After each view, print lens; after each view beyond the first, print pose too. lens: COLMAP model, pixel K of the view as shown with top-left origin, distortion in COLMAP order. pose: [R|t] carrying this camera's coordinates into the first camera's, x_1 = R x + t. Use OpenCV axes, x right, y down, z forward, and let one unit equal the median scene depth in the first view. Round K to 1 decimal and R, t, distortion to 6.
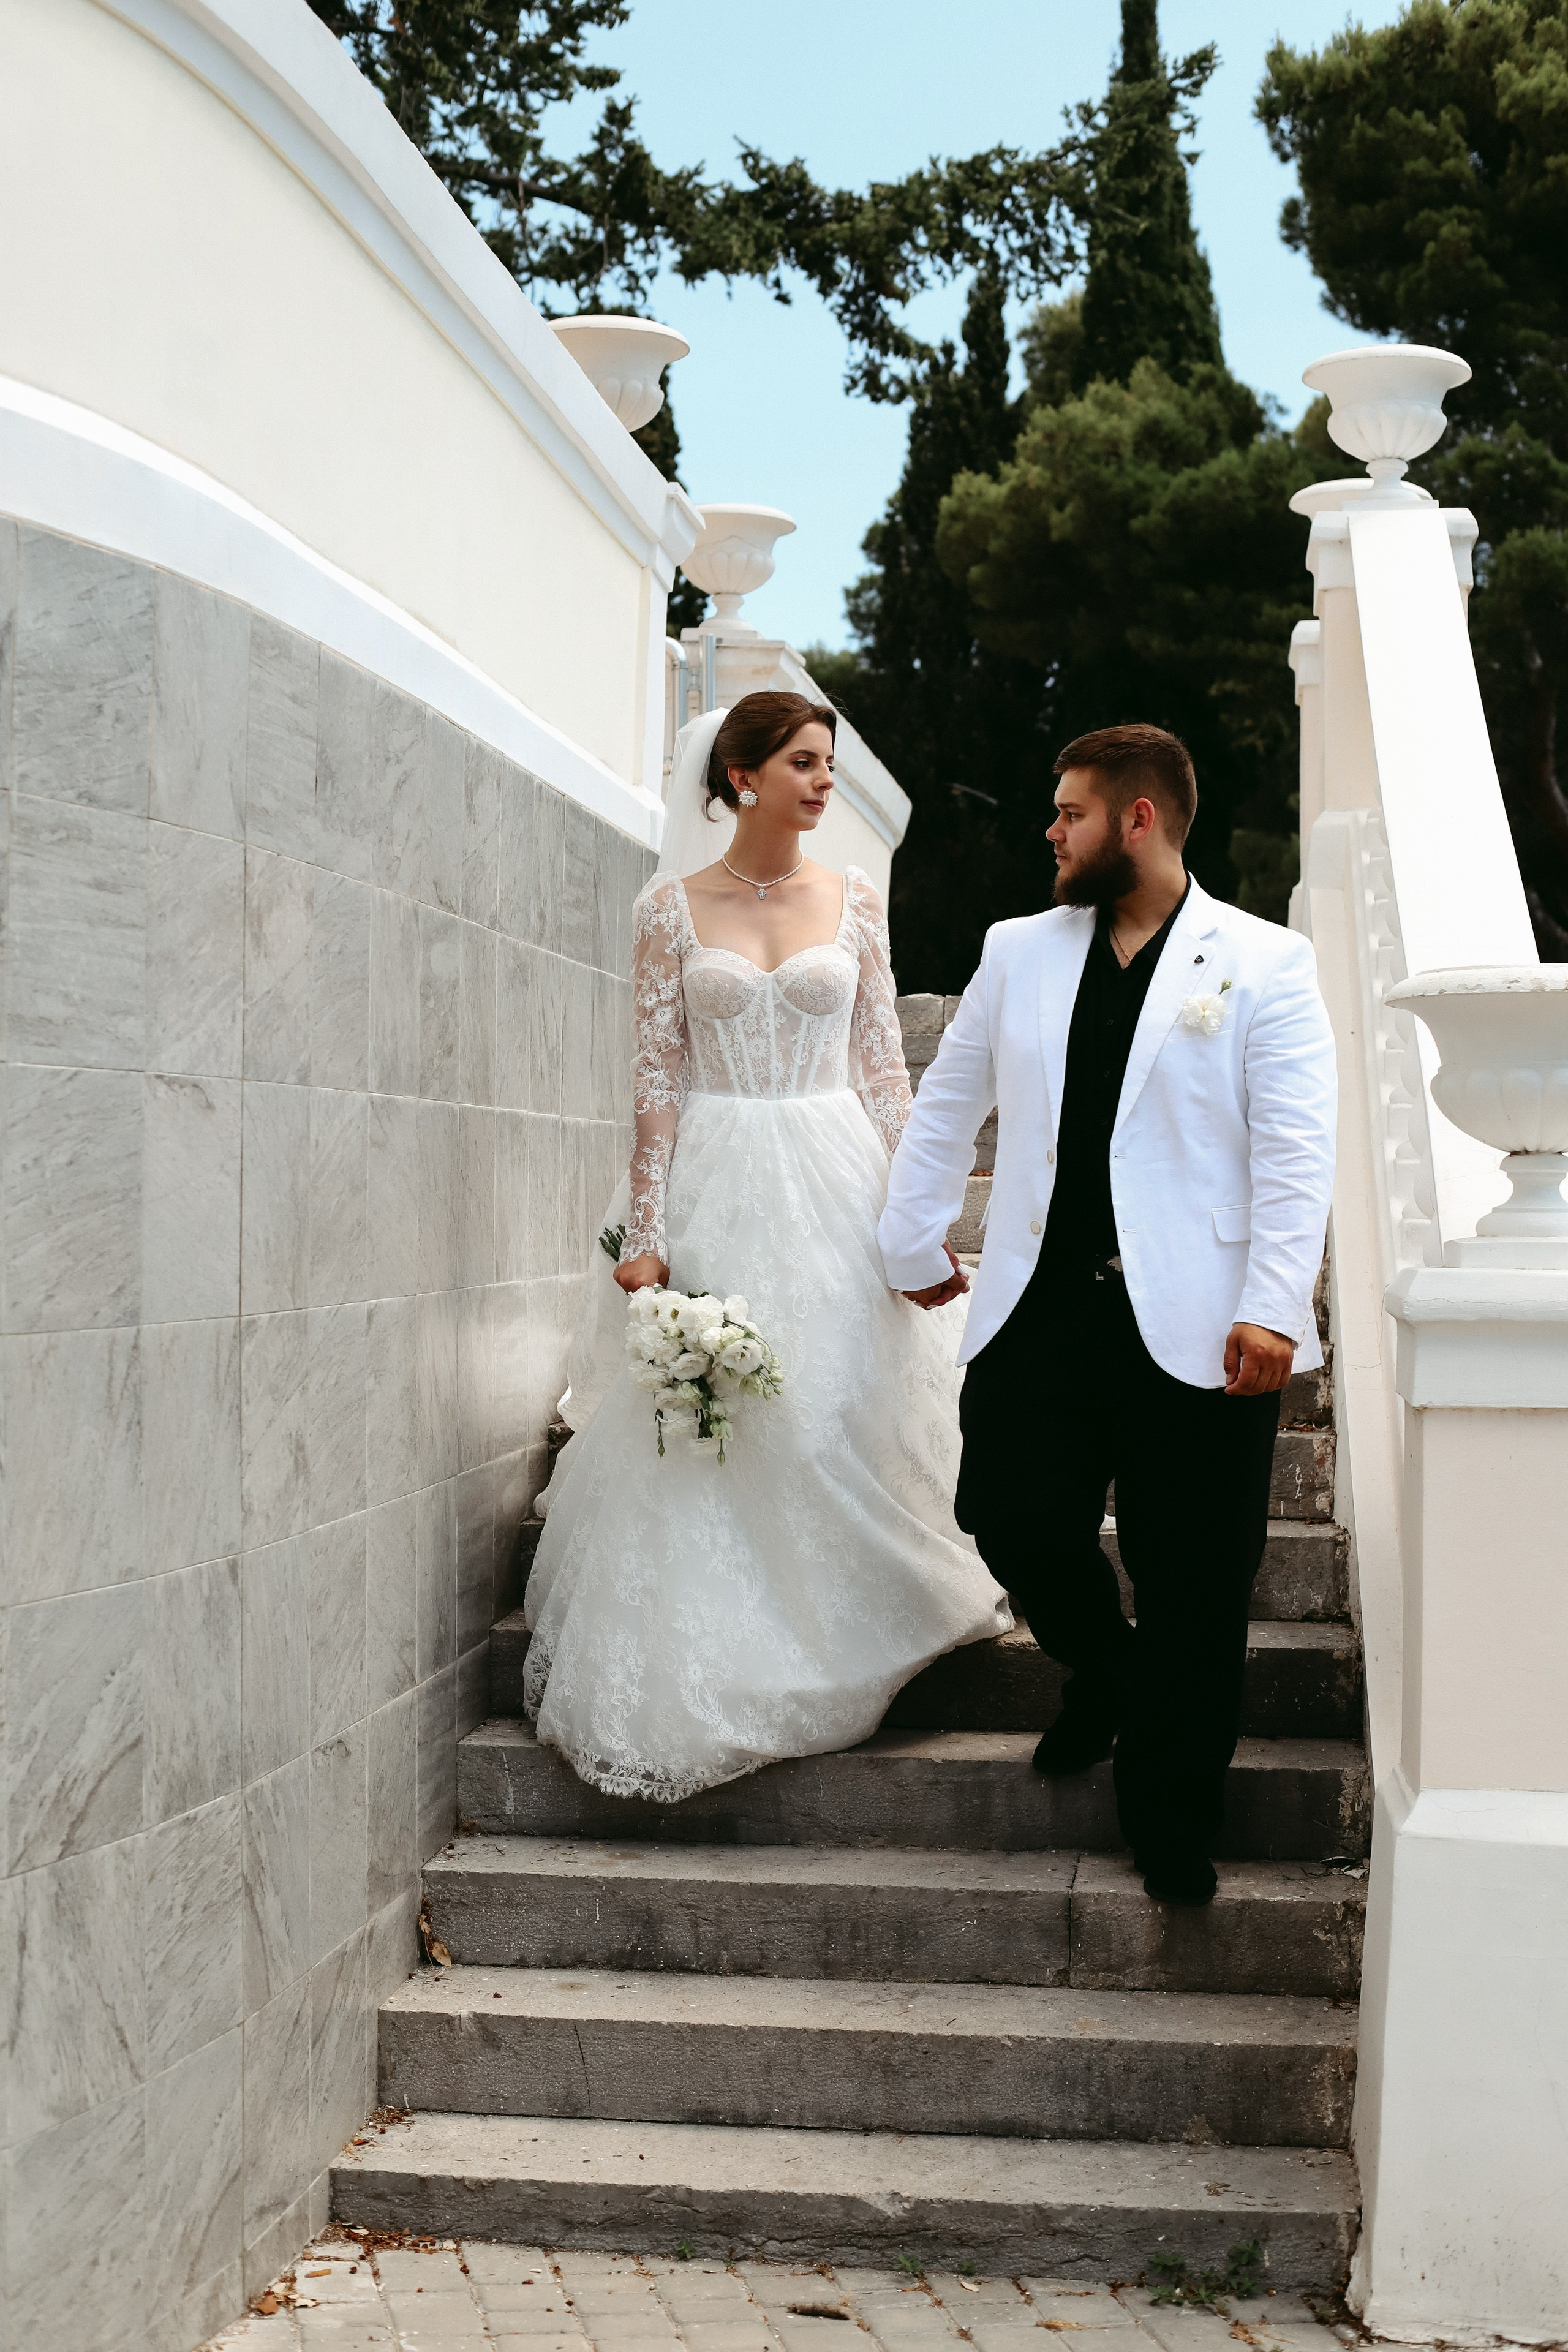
lens RADIAL K [[3323.1, 0, 717.9], [0, 3323.1, 1155.2], [0, 0, 1]] dist [-0.147163, 0.076013]
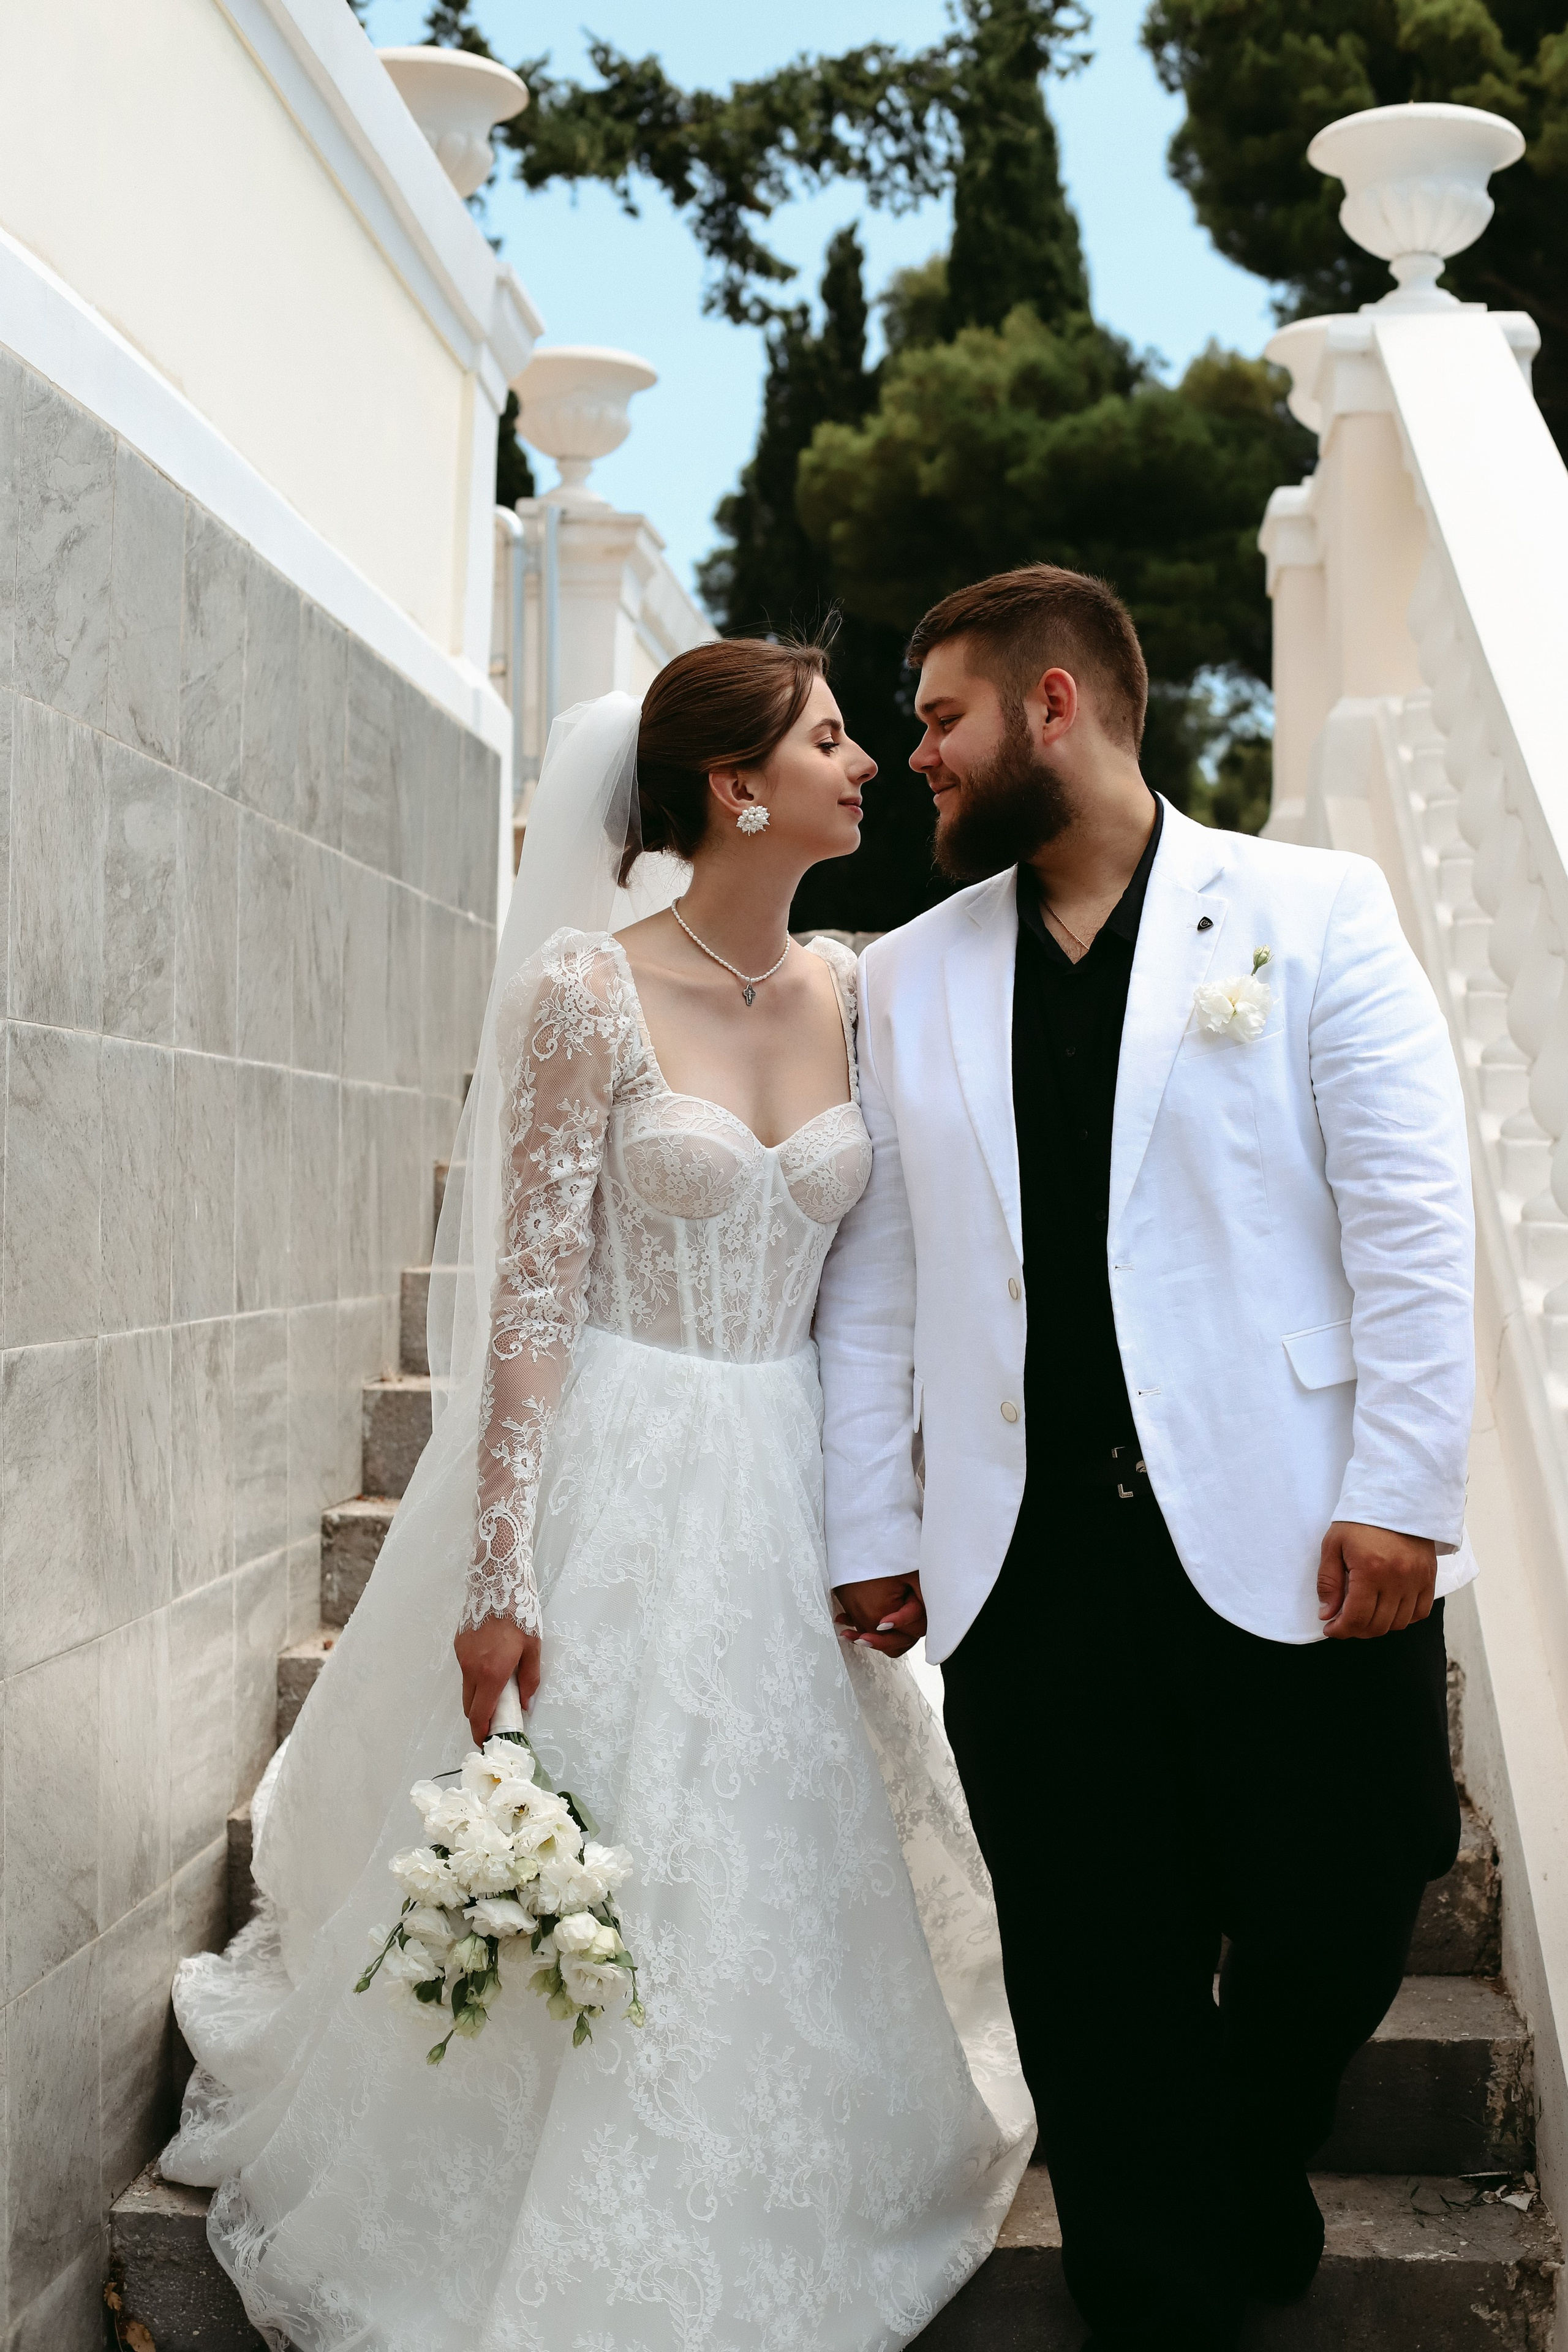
lens RADIAL K [[3323.1, 0, 717.9], [0, 3323.1, 1155.2], [0, 0, 1]] dist [-0.147163, 0.076013]
pose [[0.998857, 0.001459, 0.047772, -0.000208], [-0.001358, 0.999997, -0.002156, 0.005127], [-0.047775, 0.002089, 0.998856, 0.227972]]
